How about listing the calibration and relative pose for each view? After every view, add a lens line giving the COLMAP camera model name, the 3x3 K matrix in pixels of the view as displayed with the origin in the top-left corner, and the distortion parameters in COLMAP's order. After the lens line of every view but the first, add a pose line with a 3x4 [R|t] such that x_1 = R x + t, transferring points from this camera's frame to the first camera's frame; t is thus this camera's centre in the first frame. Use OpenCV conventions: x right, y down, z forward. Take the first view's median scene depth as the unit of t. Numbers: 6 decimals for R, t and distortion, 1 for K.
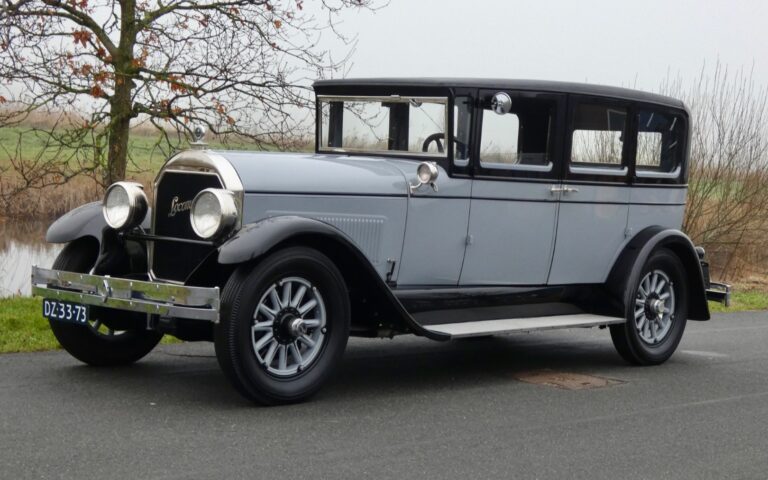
lens RADIAL K [[1390.2, 0, 418.4], [0, 1390.2, 228.0], [0, 0, 1]] dist [0.048216, 0.000000]
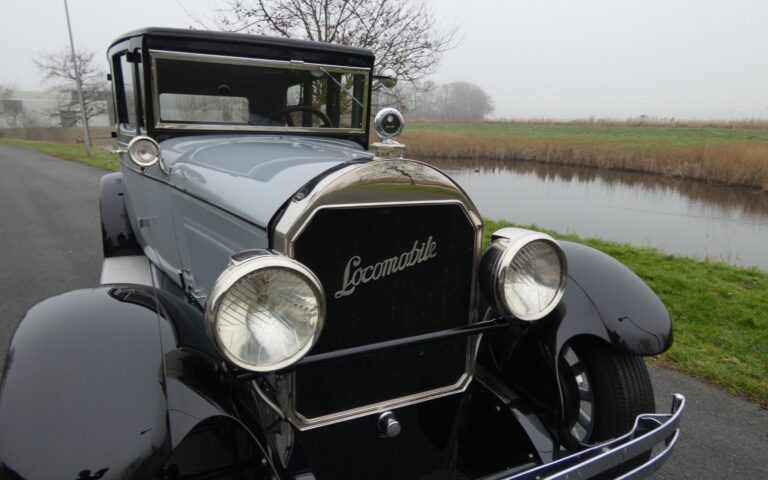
lens RADIAL K [[510.2, 0, 385.5], [0, 510.2, 242.7], [0, 0, 1]] dist [0.000590, 0.006804]
pose [[0.382150, -0.252149, 0.889034, -0.327473], [0.039202, 0.965611, 0.257017, -0.072953], [-0.923268, -0.063367, 0.378893, 0.910382]]
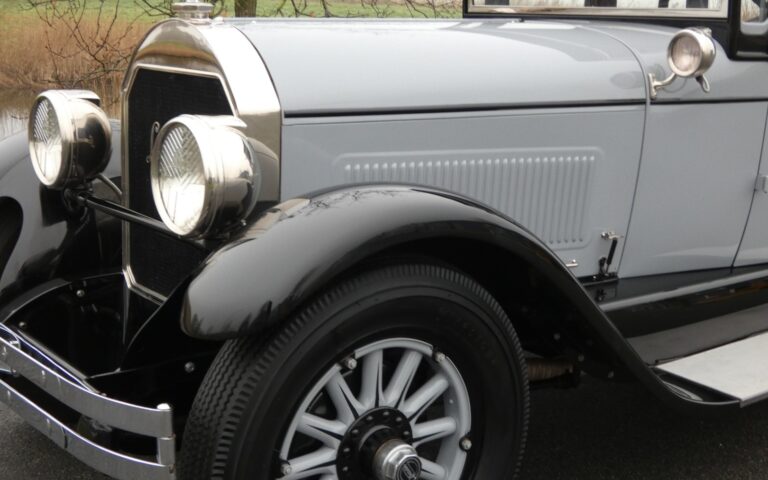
lens RADIAL K [[1013.8, 0, 381.4], [0, 1013.8, 238.9], [0, 0, 1]] dist [0.009548, 0.000000]
pose [[0.983823, 0.008619, -0.178937, -0.036210], [0.020935, 0.986467, 0.162616, -0.037310], [0.177917, -0.163732, 0.970329, 0.664904]]
